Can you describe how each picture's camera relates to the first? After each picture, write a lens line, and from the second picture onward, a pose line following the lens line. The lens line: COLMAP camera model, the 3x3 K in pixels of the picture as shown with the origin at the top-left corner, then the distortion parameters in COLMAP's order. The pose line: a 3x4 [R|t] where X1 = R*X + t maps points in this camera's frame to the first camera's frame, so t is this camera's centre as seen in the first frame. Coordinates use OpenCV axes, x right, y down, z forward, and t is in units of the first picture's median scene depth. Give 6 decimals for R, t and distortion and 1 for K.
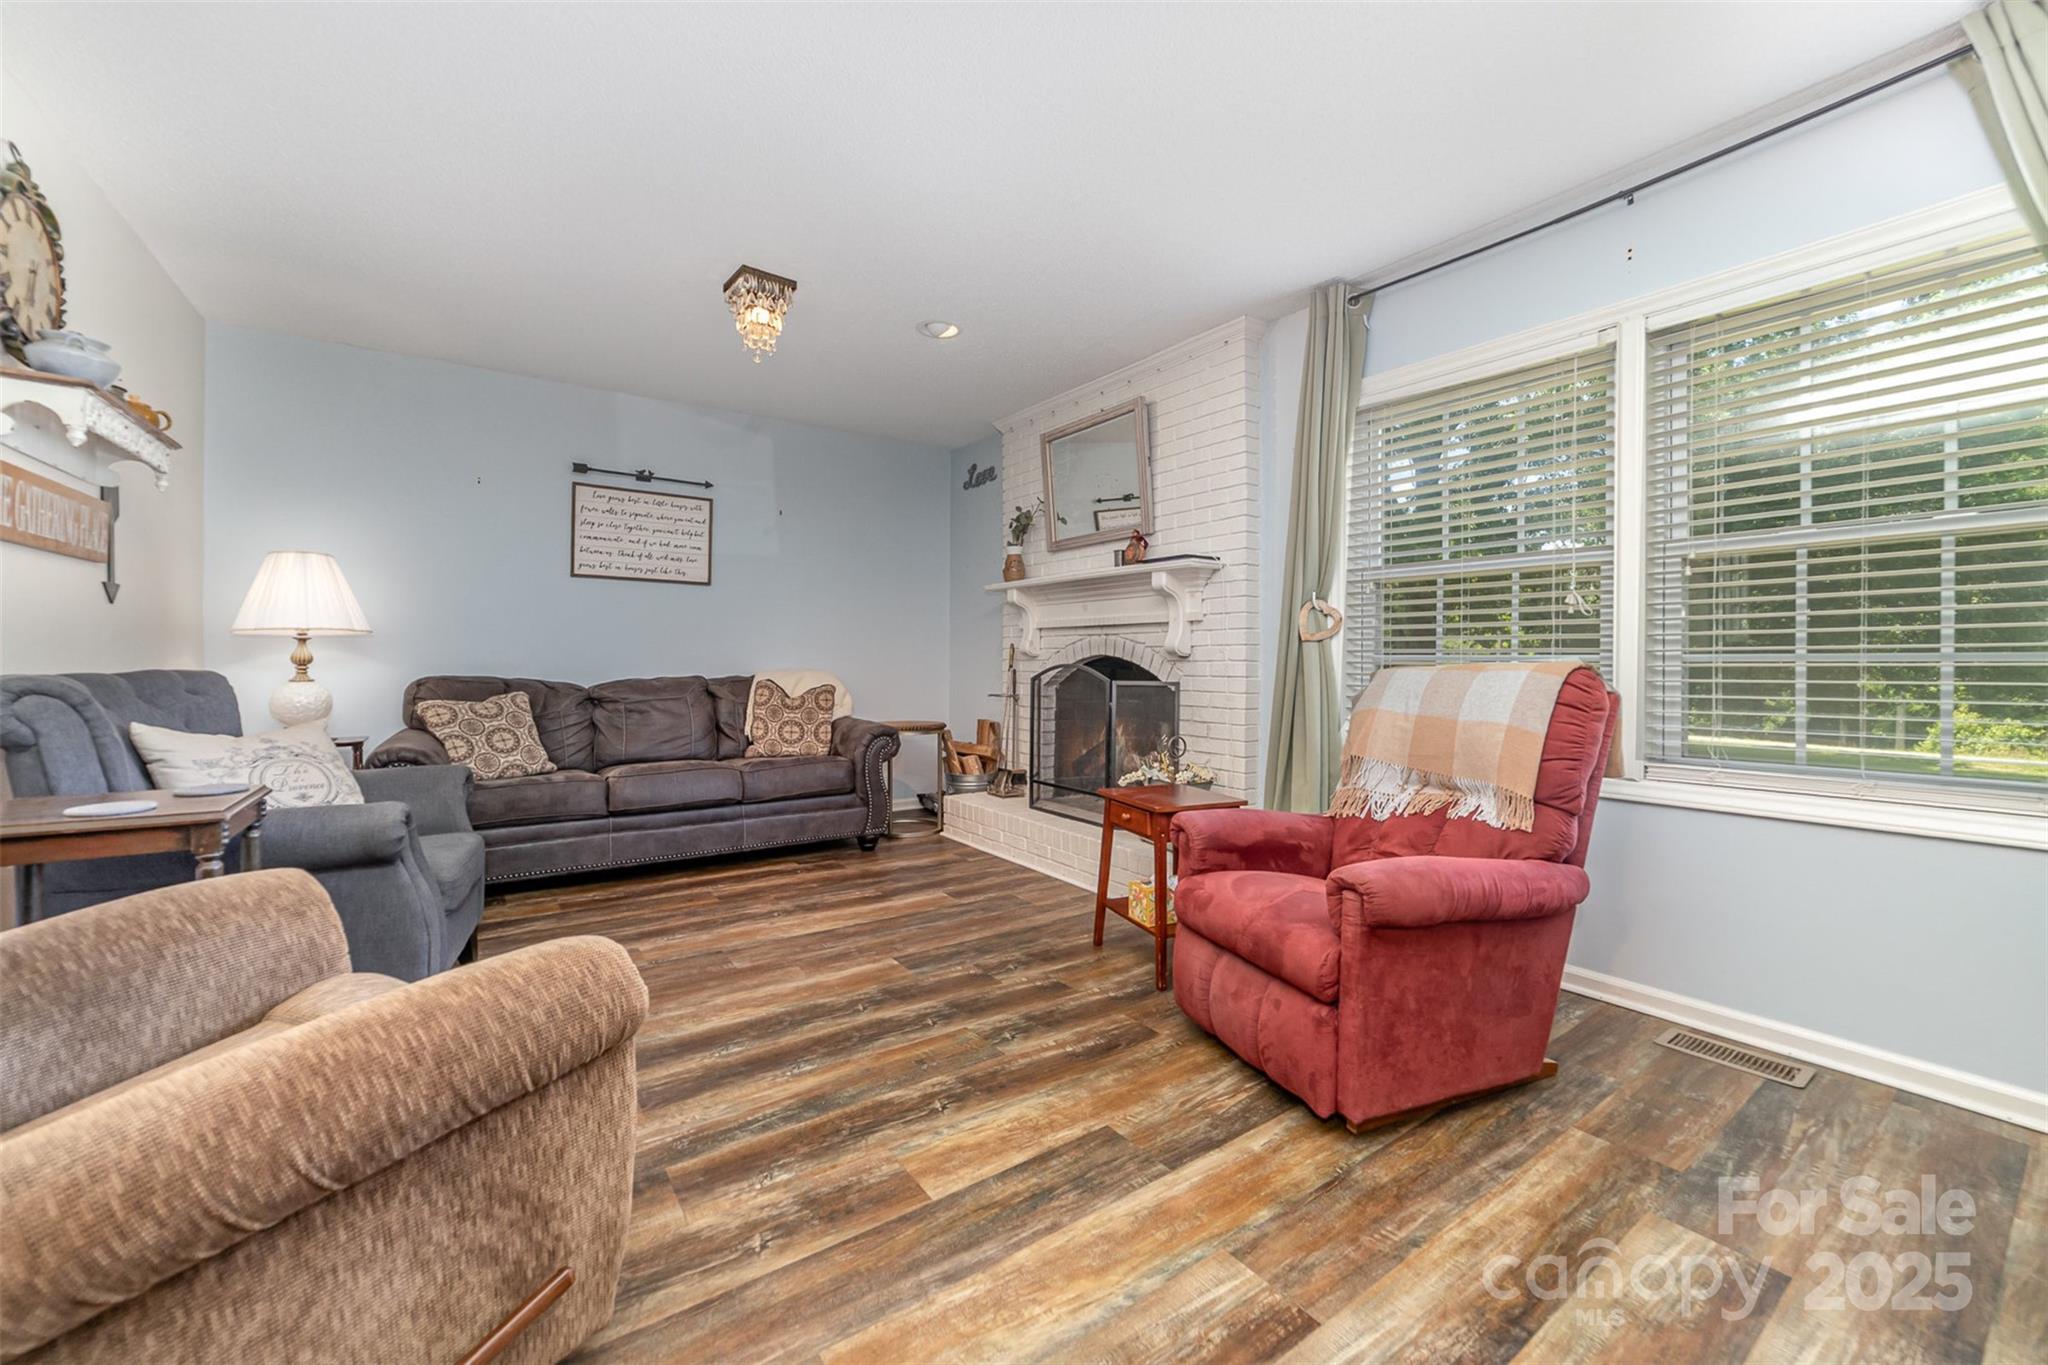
lens RADIAL K [[795.9, 0, 1024.0], [0, 795.9, 682.5], [0, 0, 1]] dist [-0.000902, 0.000650]
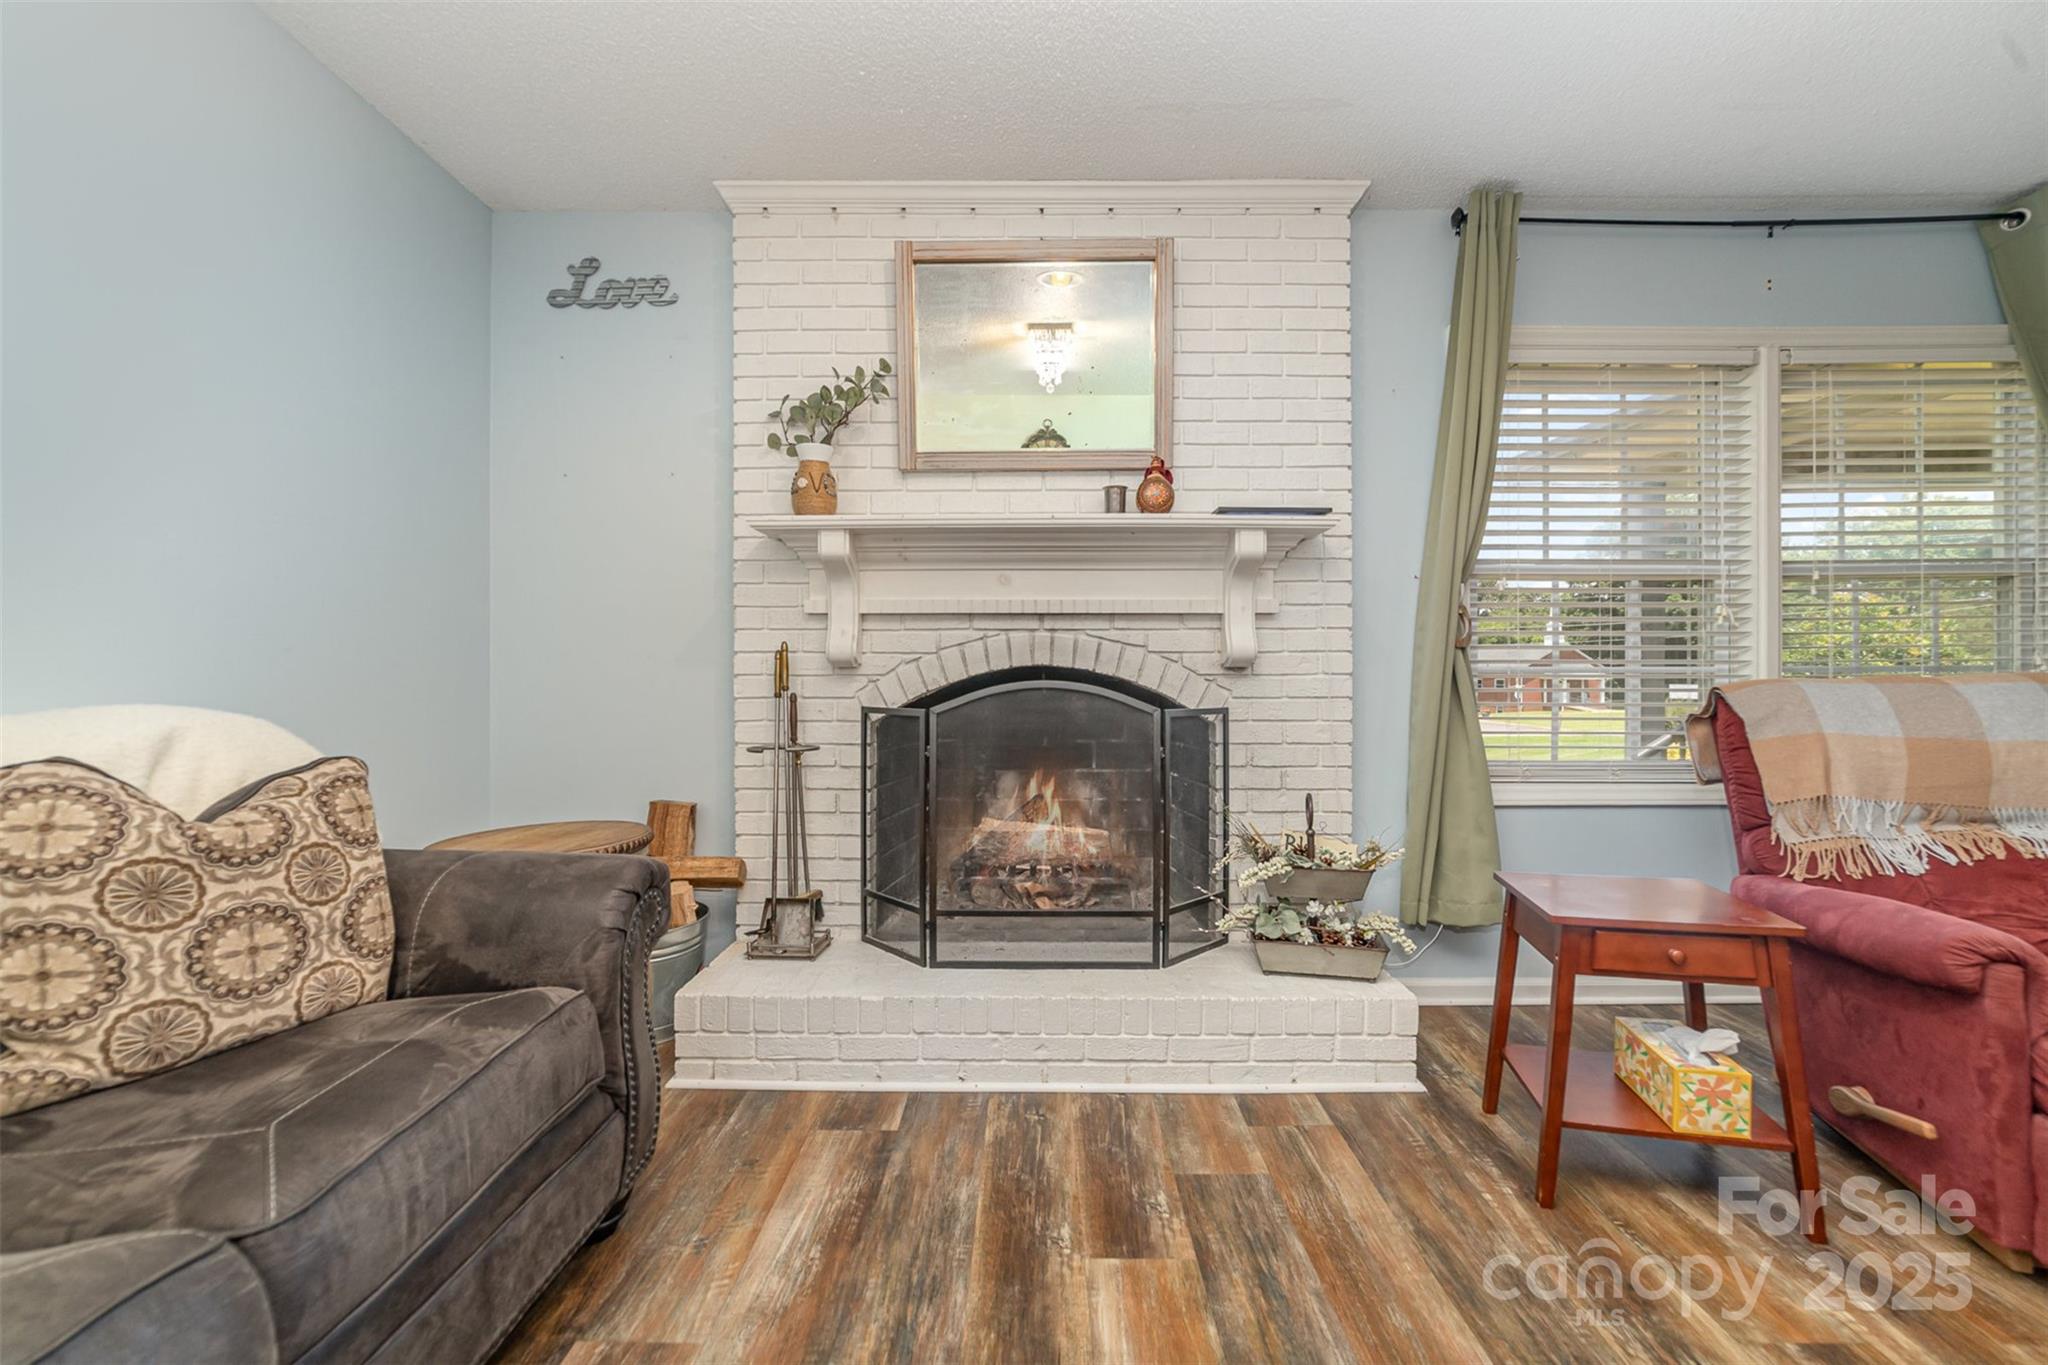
lens RADIAL K [[795.9, 0, 1024.0], [0, 795.9, 682.5], [0, 0, 1]] dist [-0.000902, 0.000650]
pose [[0.583016, -0.009711, 0.812402, -0.399809], [0.028463, 0.999559, -0.008478, -0.018906], [-0.811962, 0.028066, 0.583035, 0.713391]]
